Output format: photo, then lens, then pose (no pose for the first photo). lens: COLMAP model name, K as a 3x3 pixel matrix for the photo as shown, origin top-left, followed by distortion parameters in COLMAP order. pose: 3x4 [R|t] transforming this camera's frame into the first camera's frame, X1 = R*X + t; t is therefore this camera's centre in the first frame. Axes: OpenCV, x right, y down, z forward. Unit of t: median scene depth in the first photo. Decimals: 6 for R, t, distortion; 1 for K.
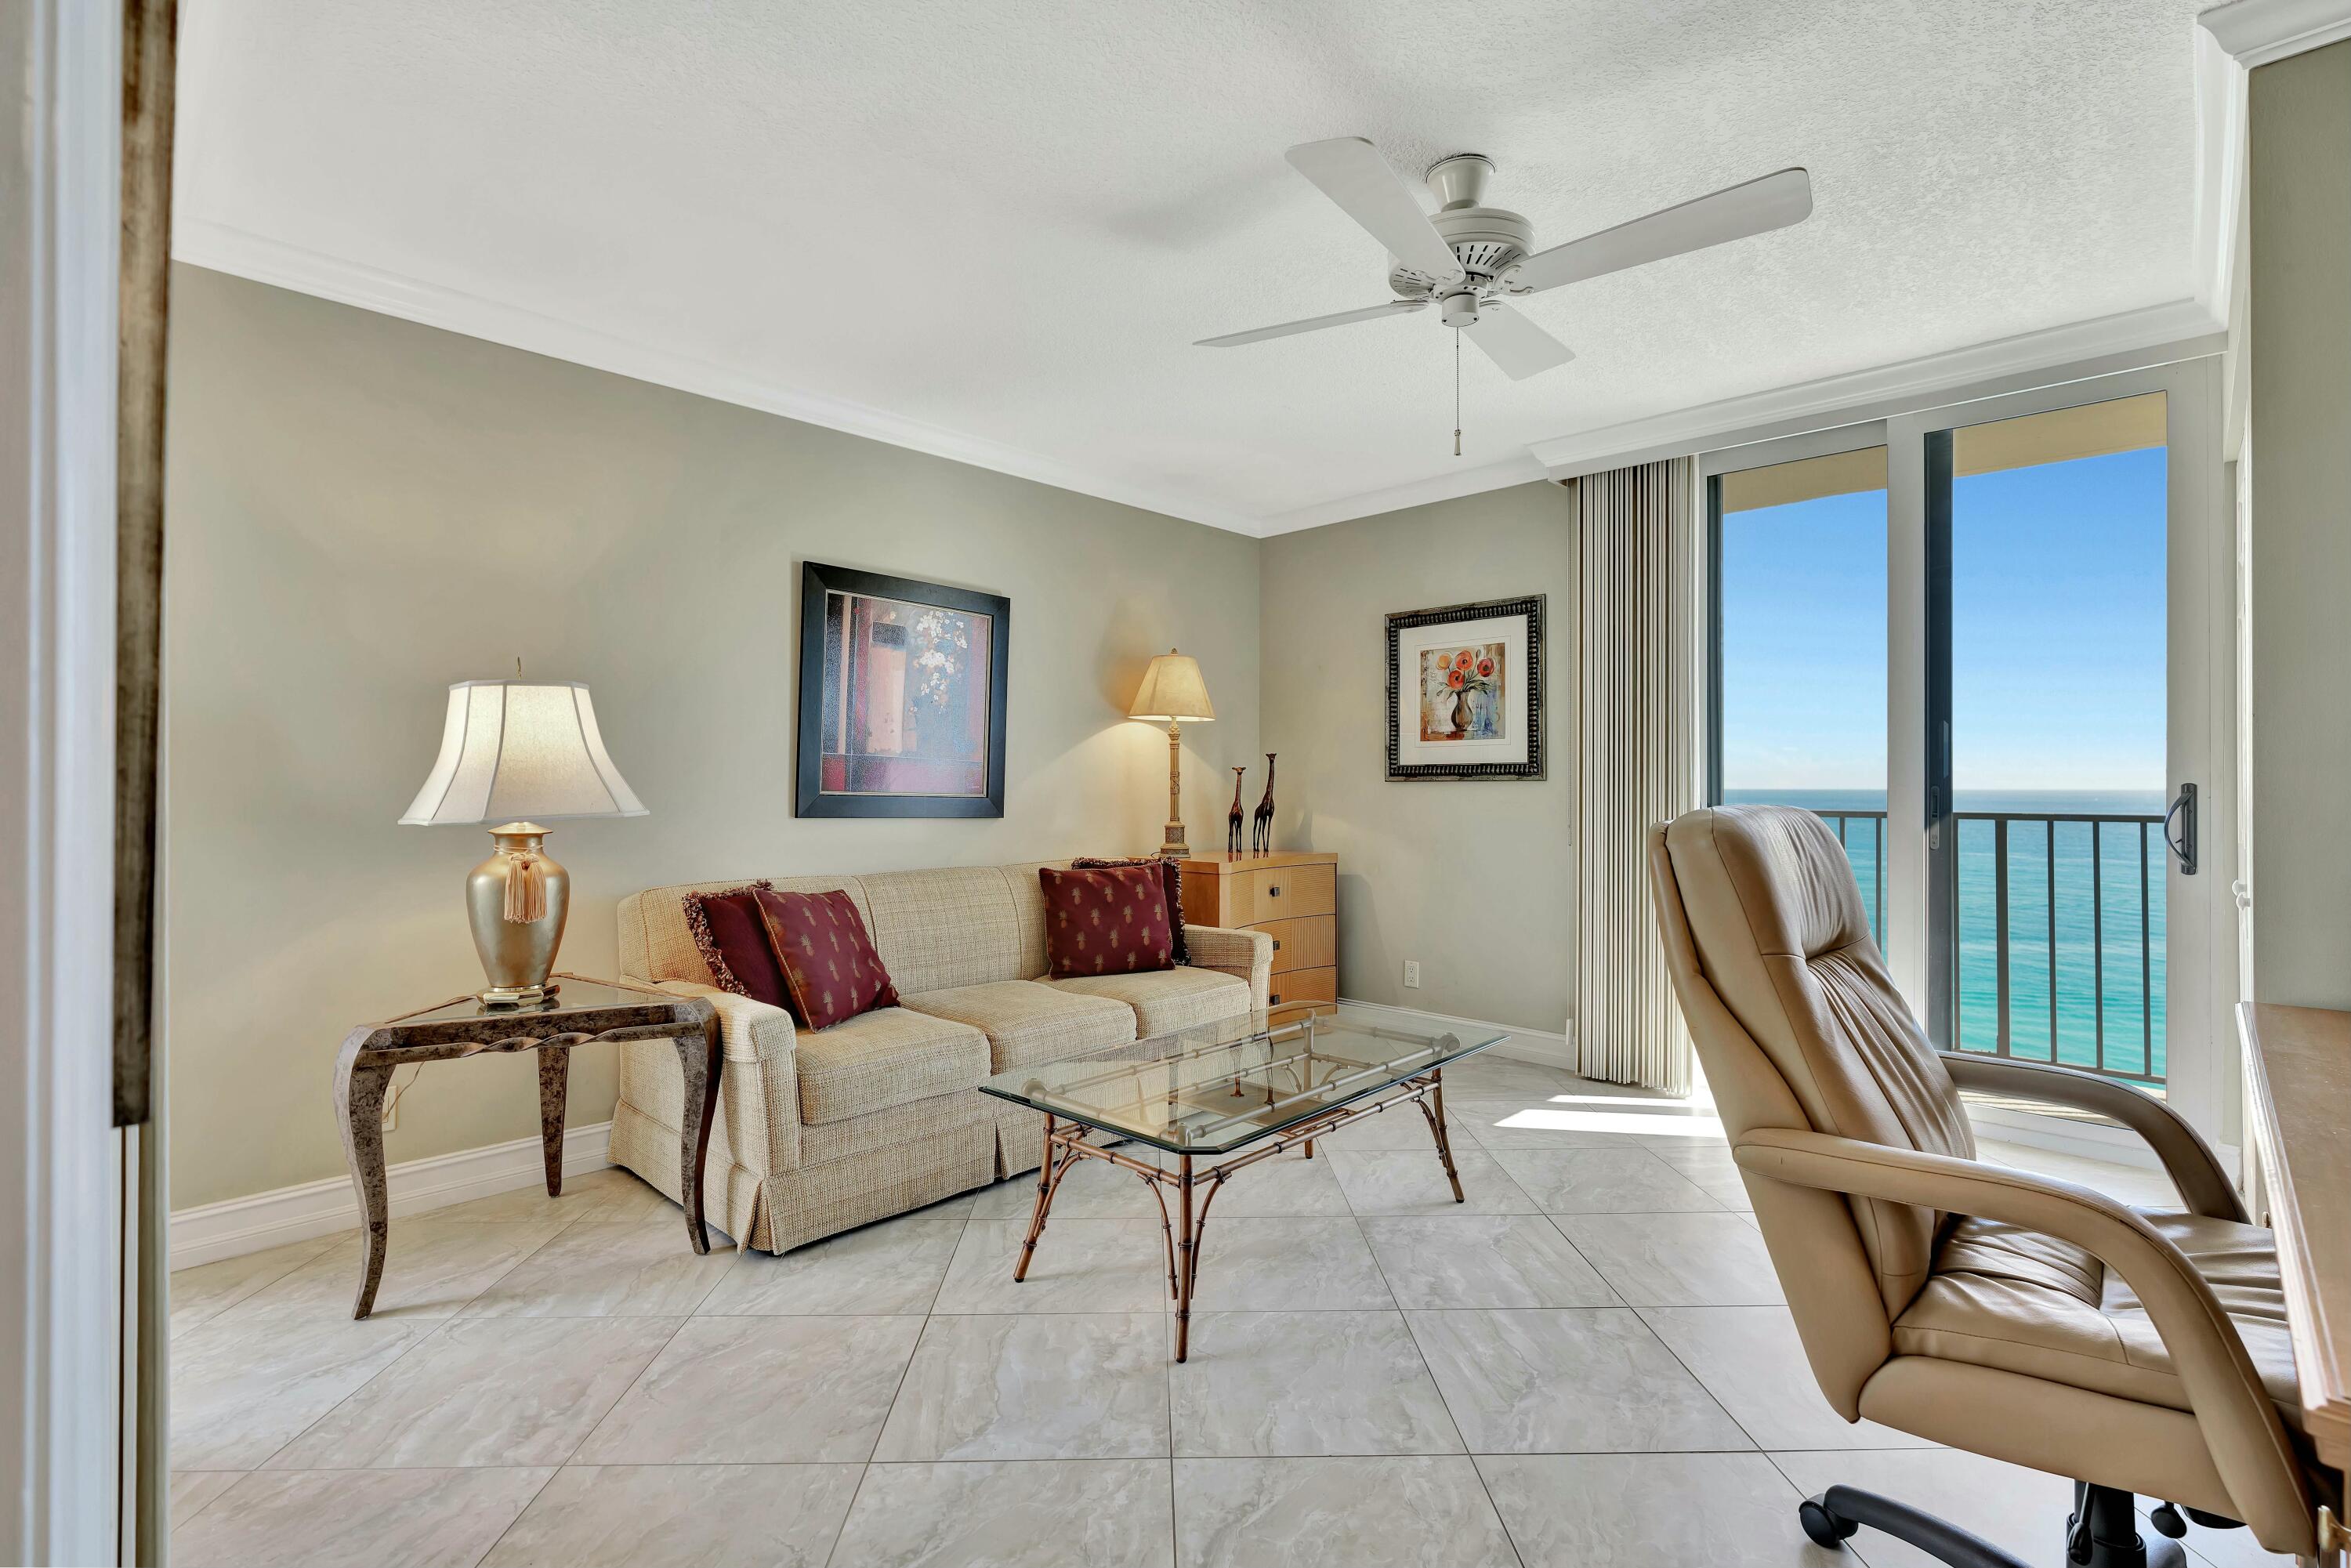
lens RADIAL K [[1090.3, 0, 1175.5], [0, 1090.3, 784.0], [0, 0, 1]] dist [0.000284, -0.000121]
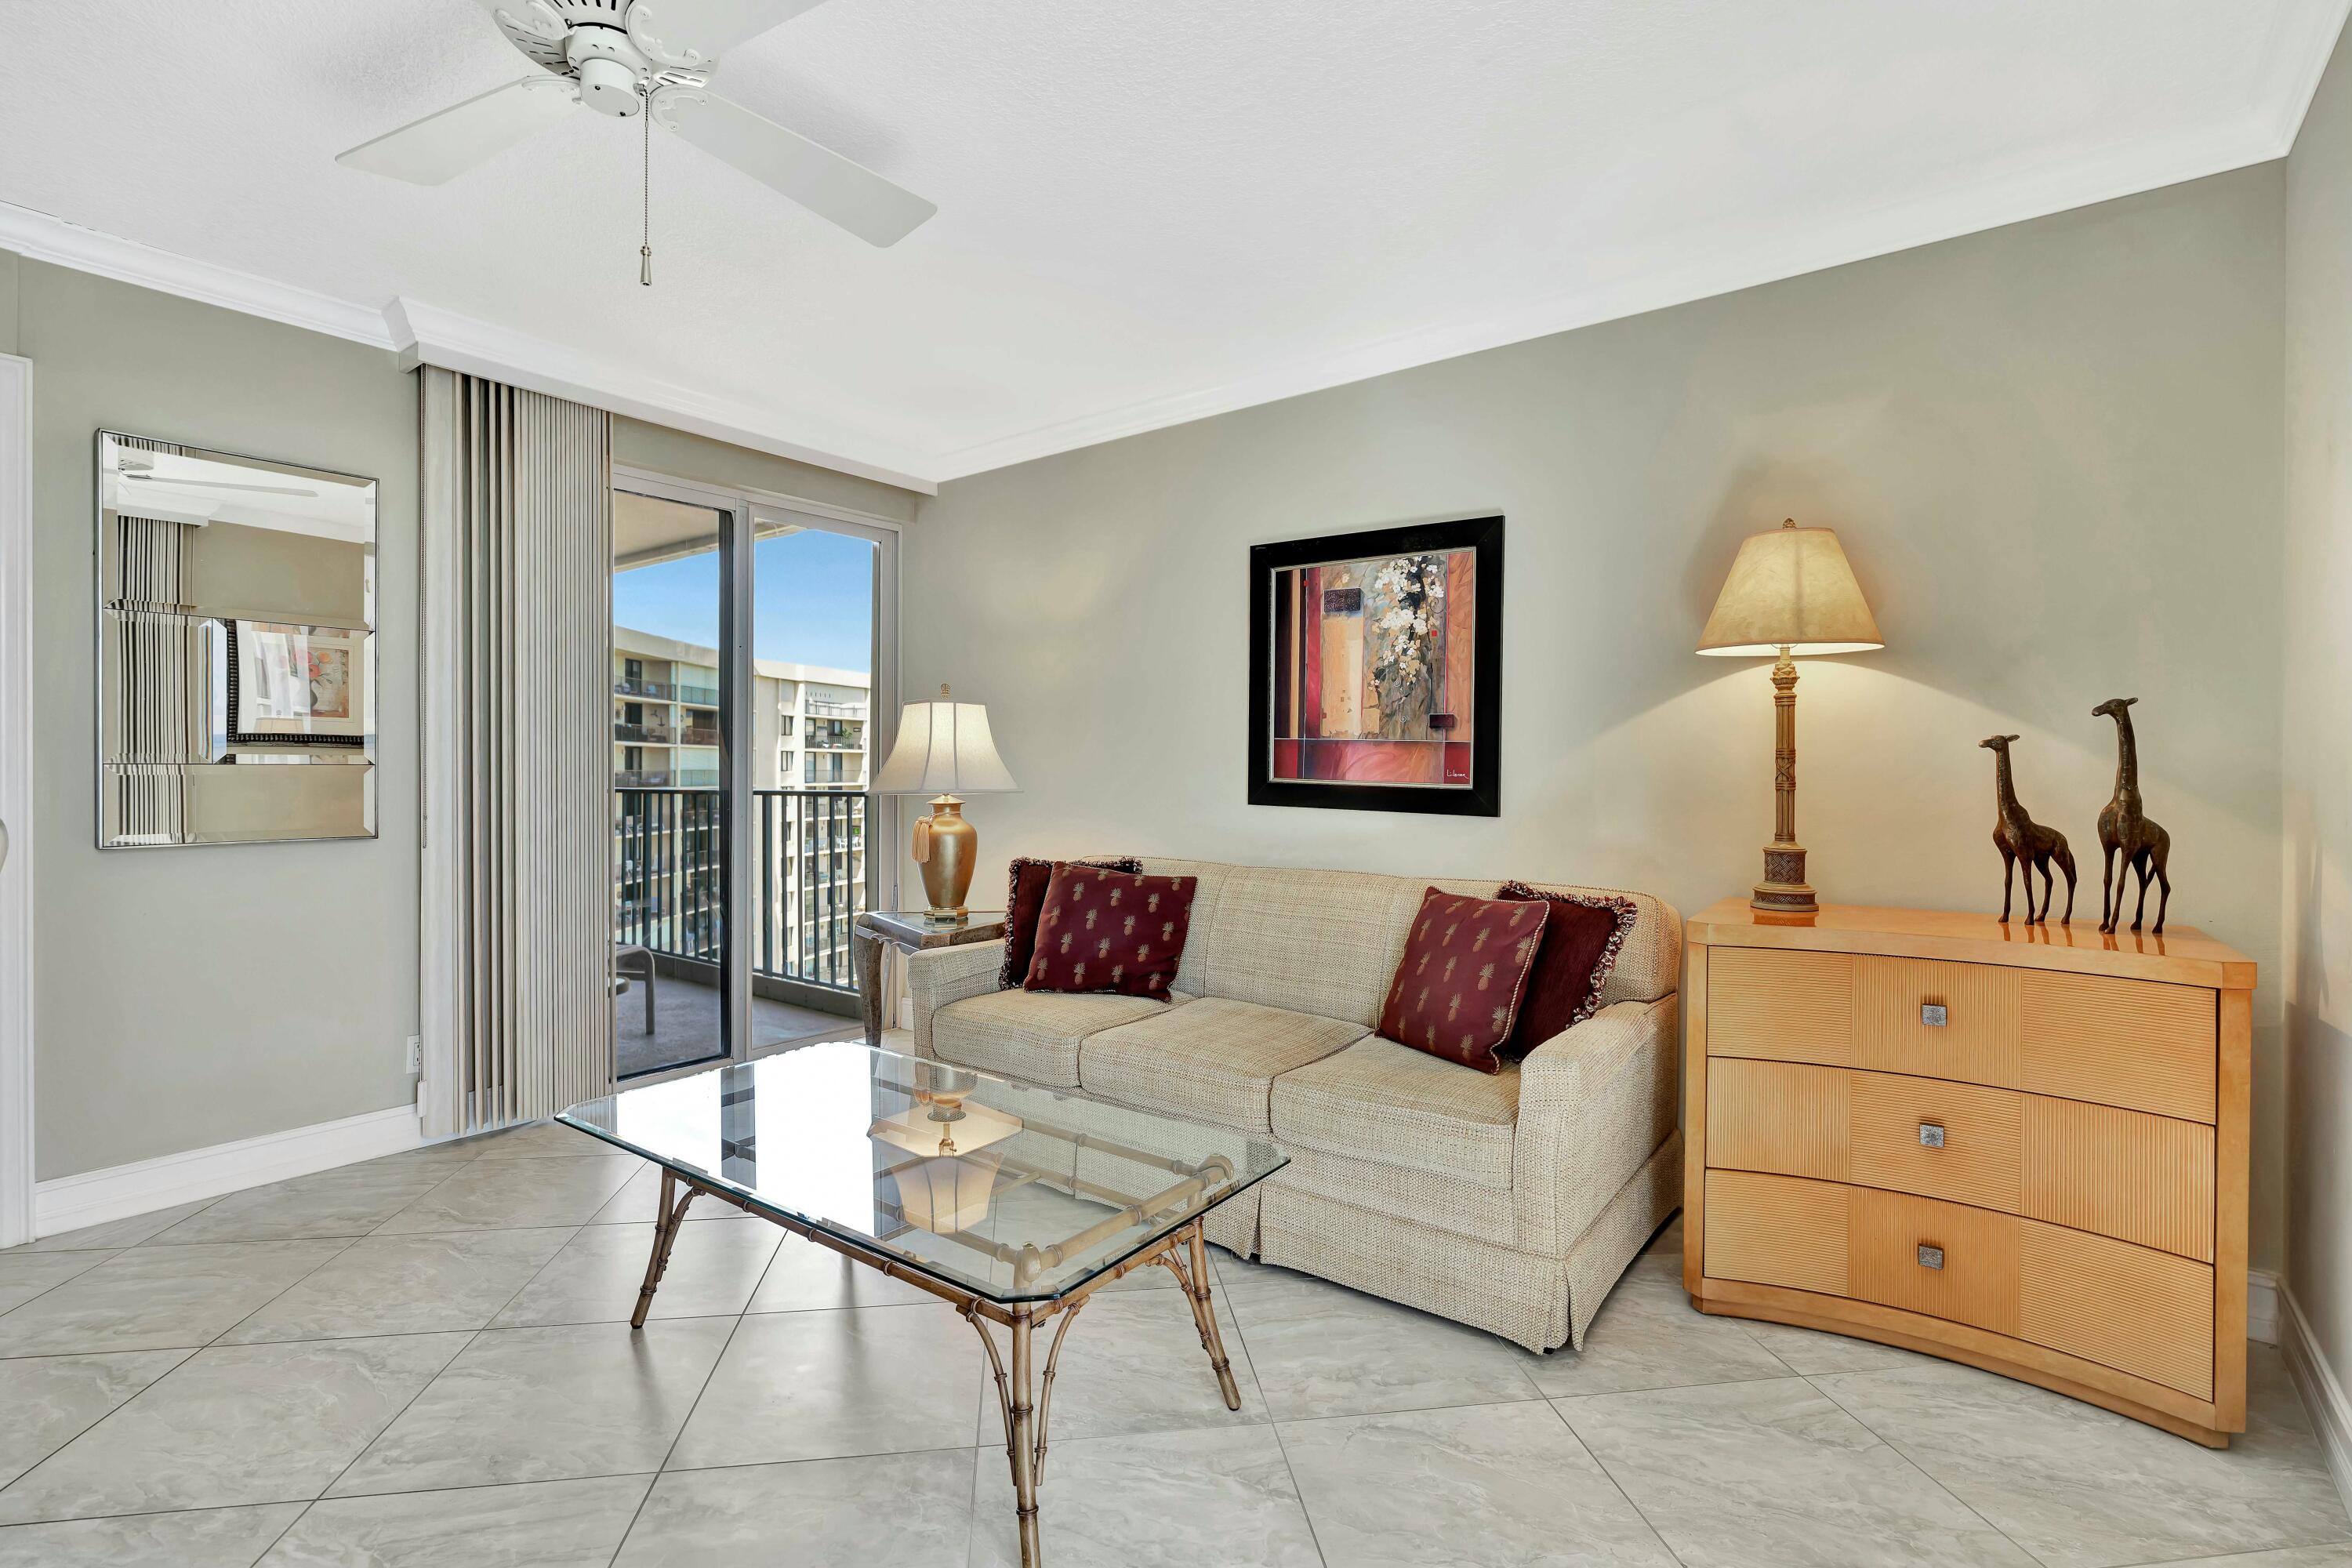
lens RADIAL K [[1085.6, 0, 1179.8], [0, 1085.6, 774.9], [0, 0, 1]] dist [-0.000078, 0.000260]
pose [[0.101775, 0.003459, -0.994801, 0.541124], [-0.004955, 0.999983, 0.002971, 0.001258], [0.994795, 0.004627, 0.101790, 0.706382]]
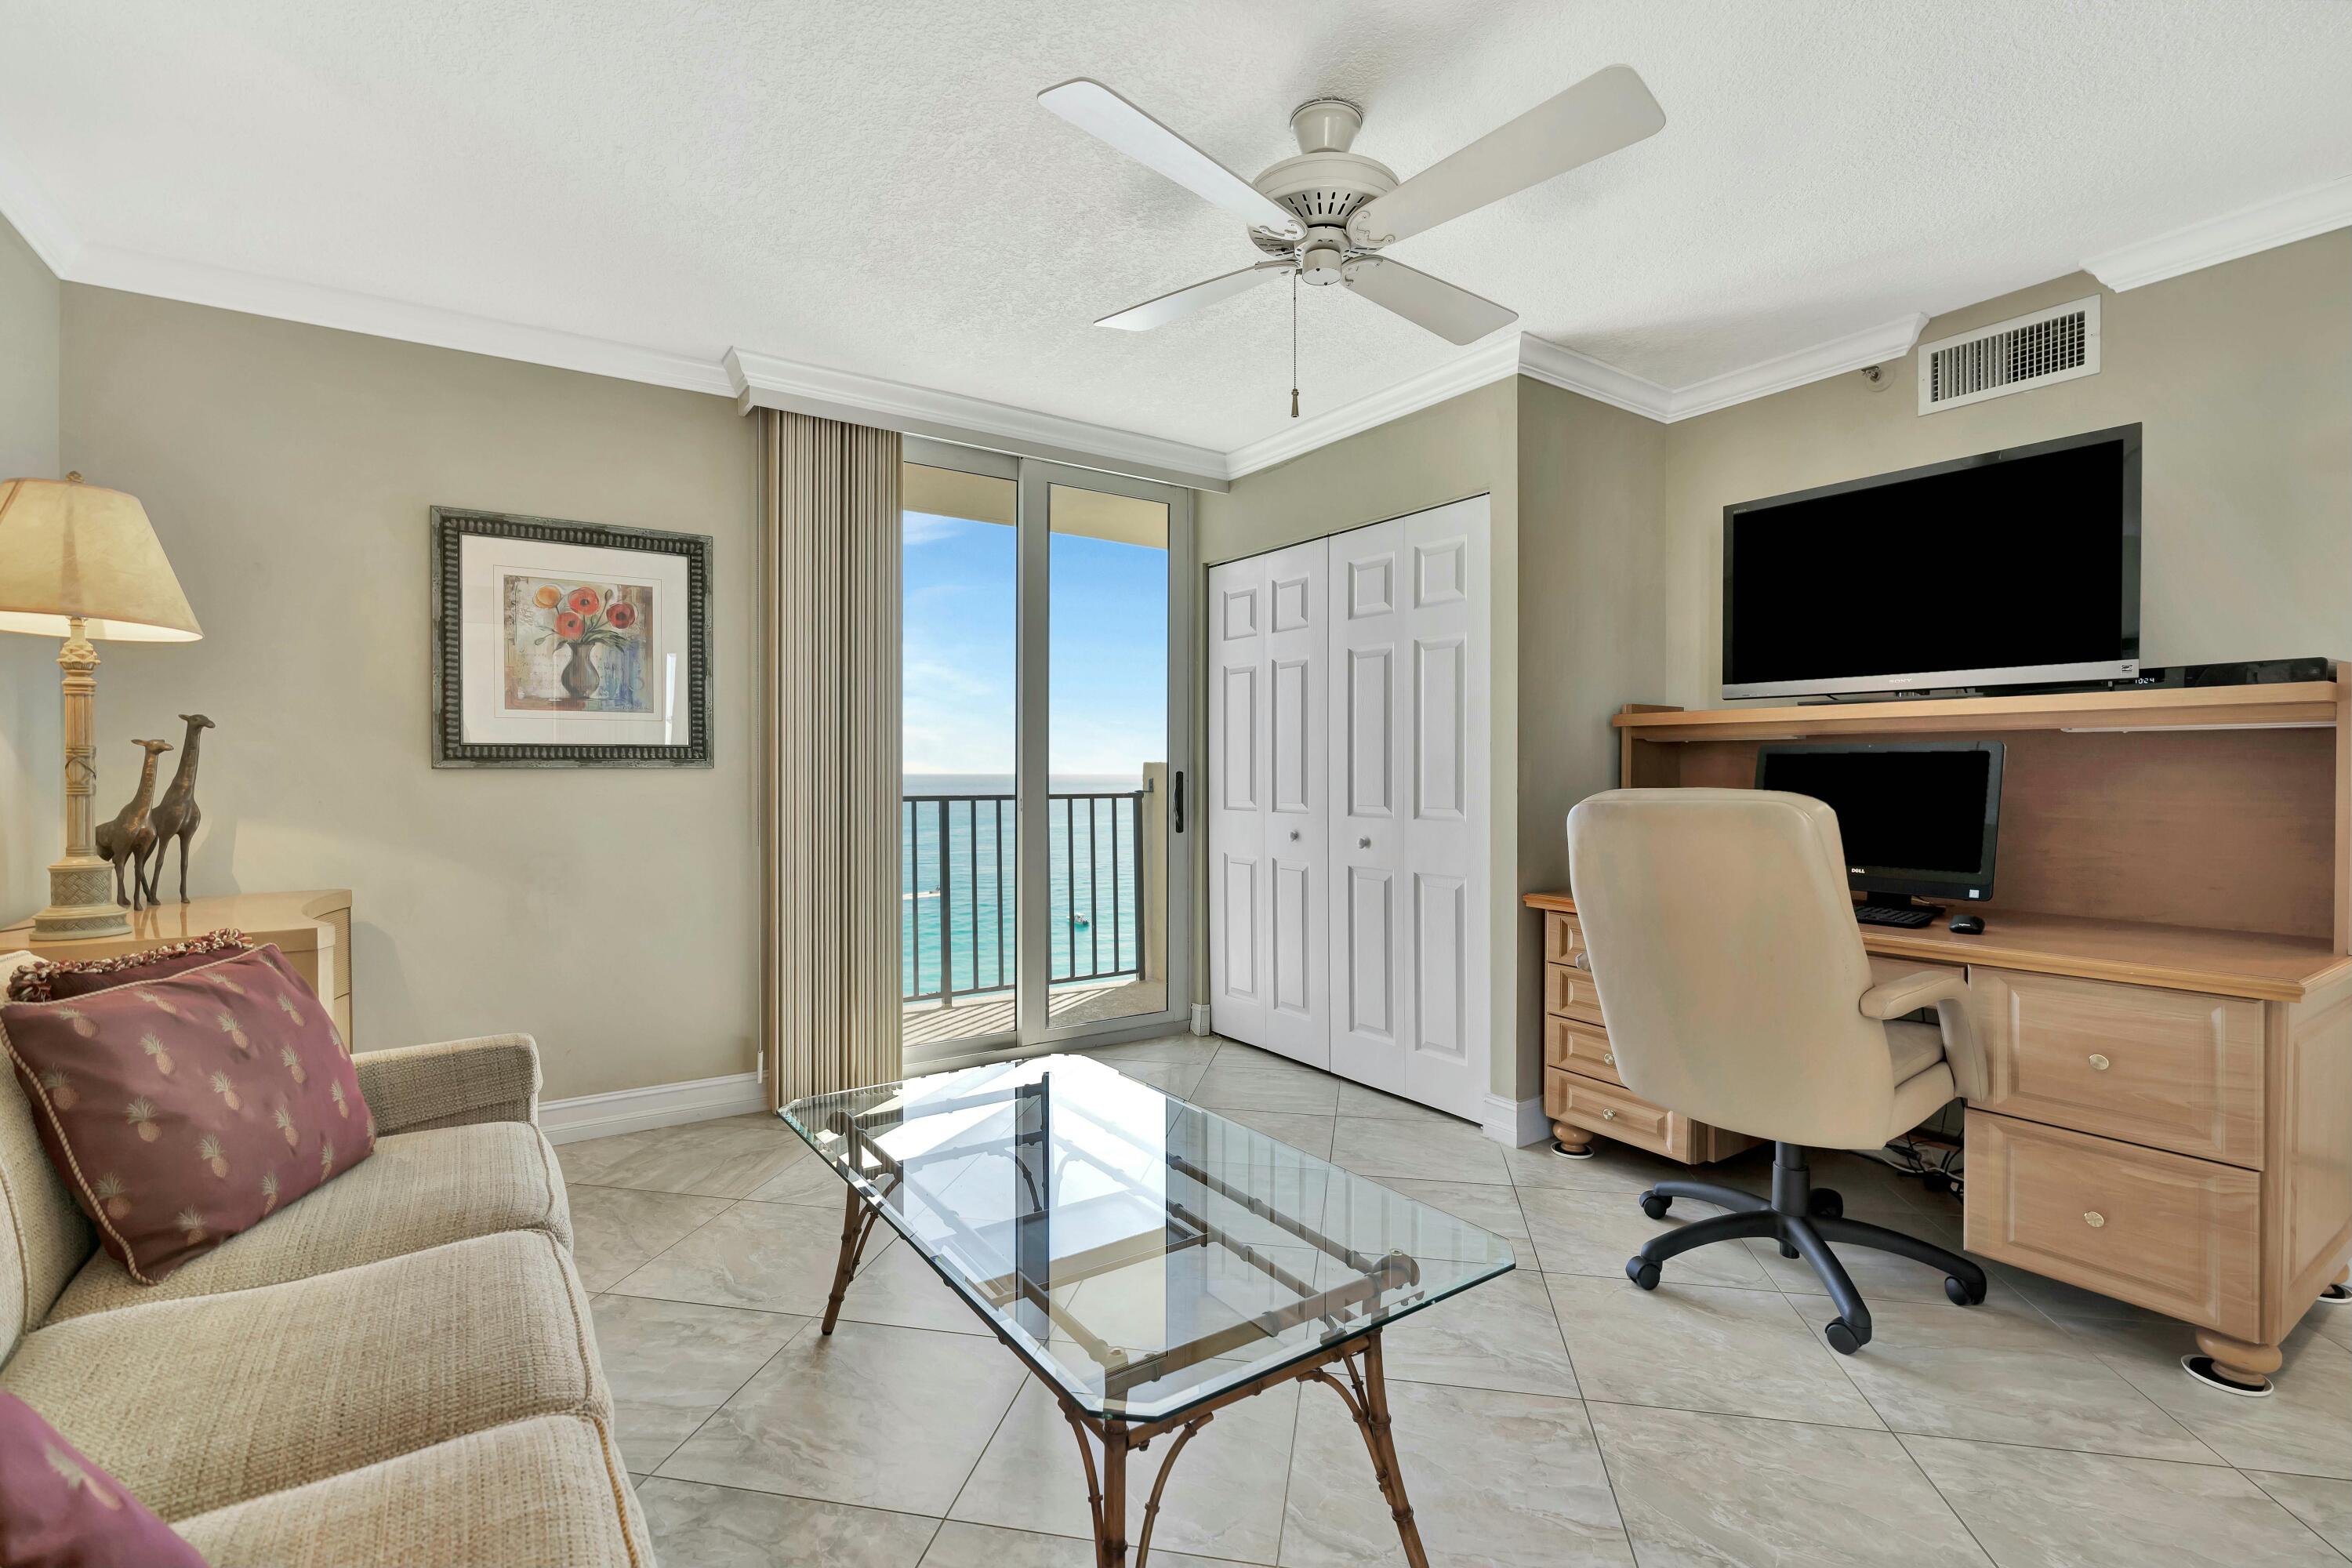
lens RADIAL K [[1045.7, 0, 1183.1], [0, 1045.7, 769.7], [0, 0, 1]] dist [-0.000474, 0.000095]
pose [[0.213268, 0.001139, 0.976993, -0.351923], [0.003523, 0.999992, -0.001935, 0.001203], [-0.976987, 0.003854, 0.213263, 0.505250]]
